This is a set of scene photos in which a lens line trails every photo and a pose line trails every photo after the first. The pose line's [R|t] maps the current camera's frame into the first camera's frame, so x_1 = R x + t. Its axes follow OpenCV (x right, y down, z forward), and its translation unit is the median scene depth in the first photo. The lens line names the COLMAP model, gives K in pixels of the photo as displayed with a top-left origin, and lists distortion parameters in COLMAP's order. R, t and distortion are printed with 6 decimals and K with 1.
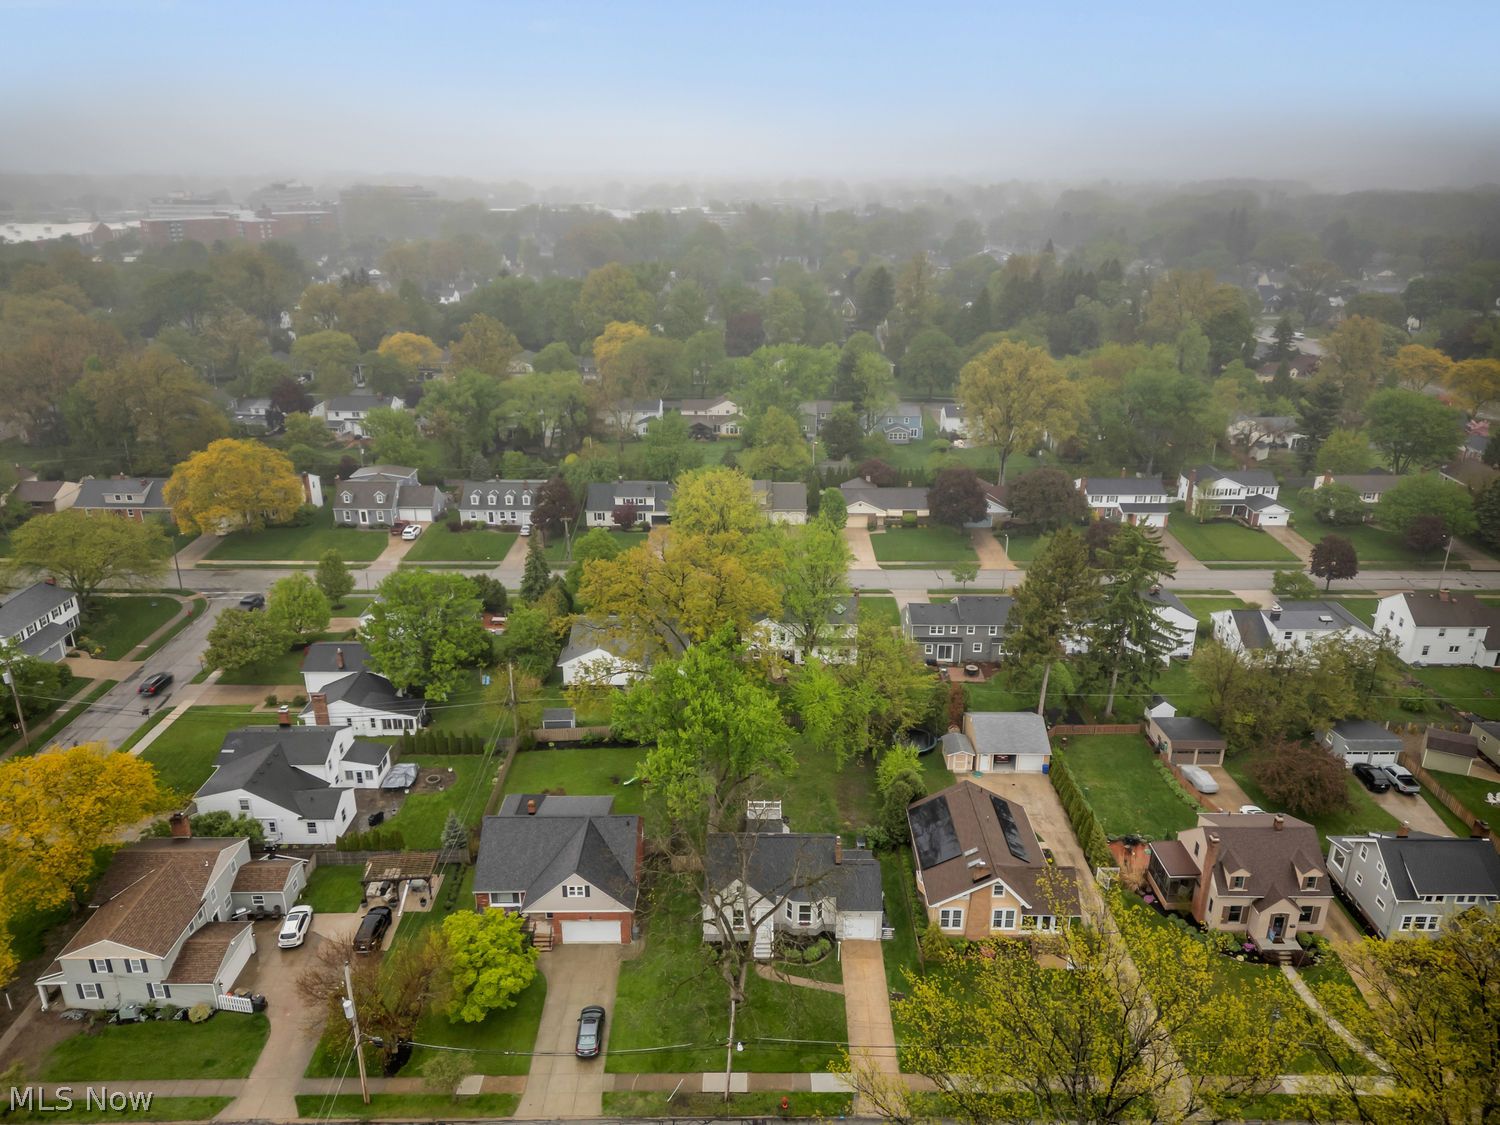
lens RADIAL K [[1053.9, 0, 757.9], [0, 1053.9, 552.3], [0, 0, 1]] dist [0.070179, -0.011974]
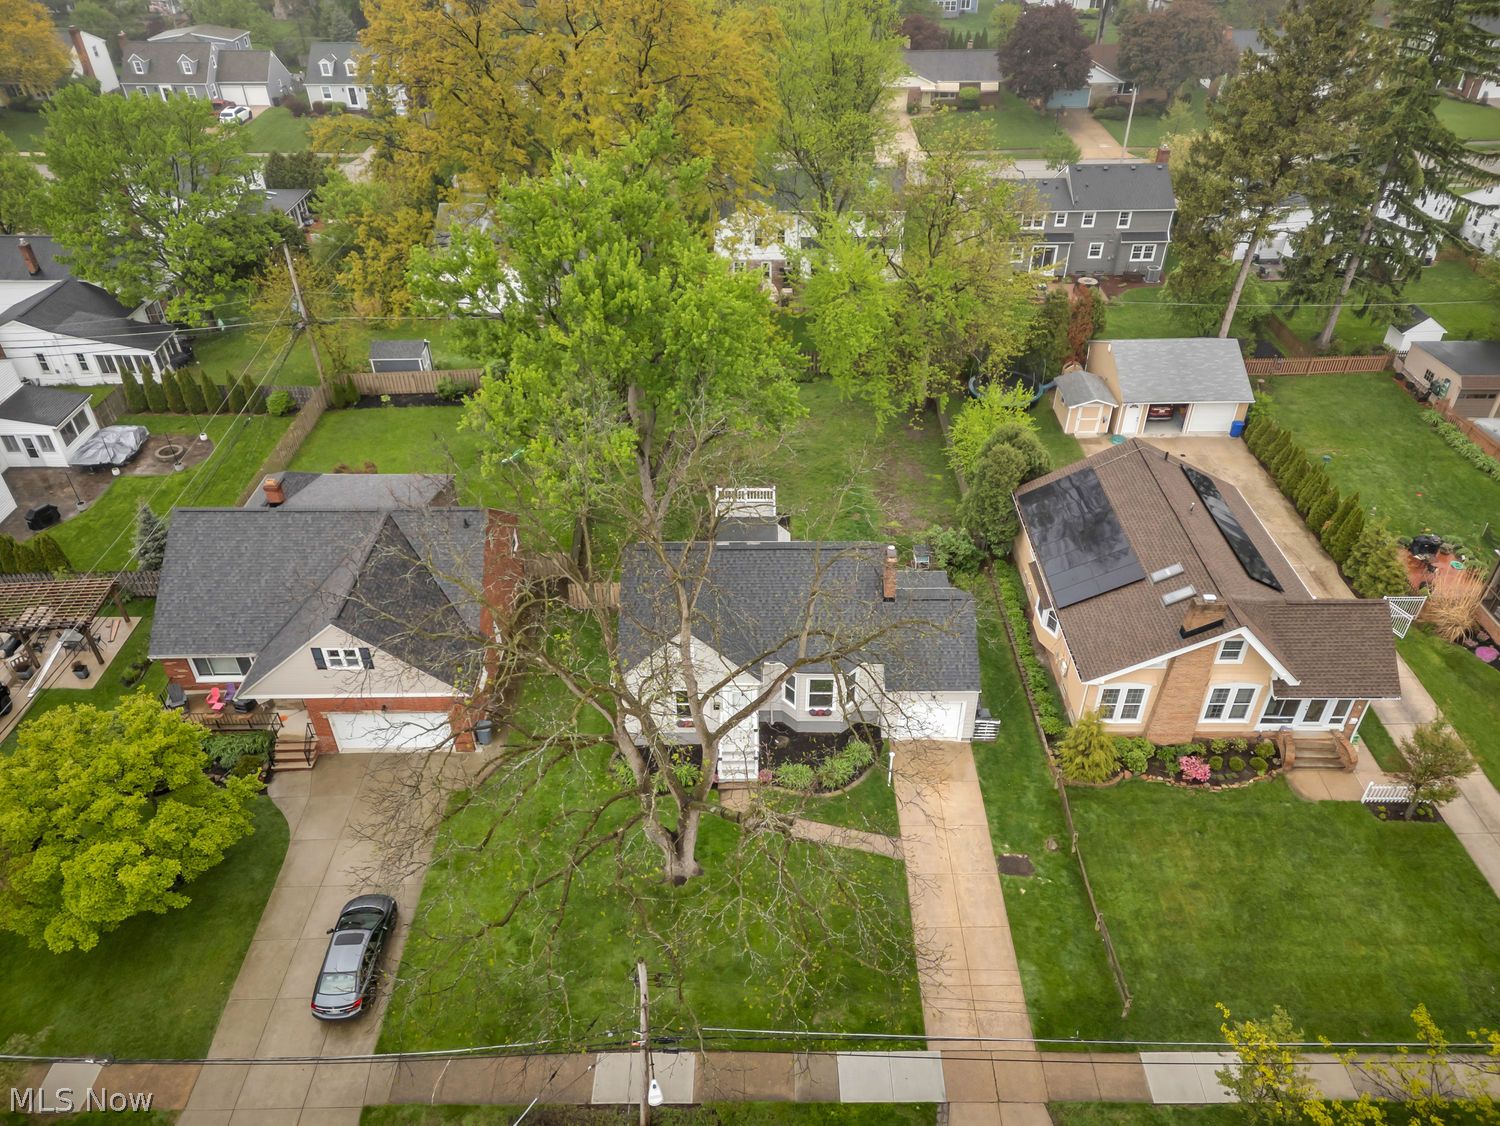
lens RADIAL K [[1053.9, 0, 748.2], [0, 1053.9, 560.4], [0, 0, 1]] dist [0.070179, -0.011974]
pose [[0.999904, -0.006857, -0.012050, 0.014629], [0.009871, 0.962420, 0.271386, 0.129828], [0.009736, -0.271479, 0.962395, 0.485080]]
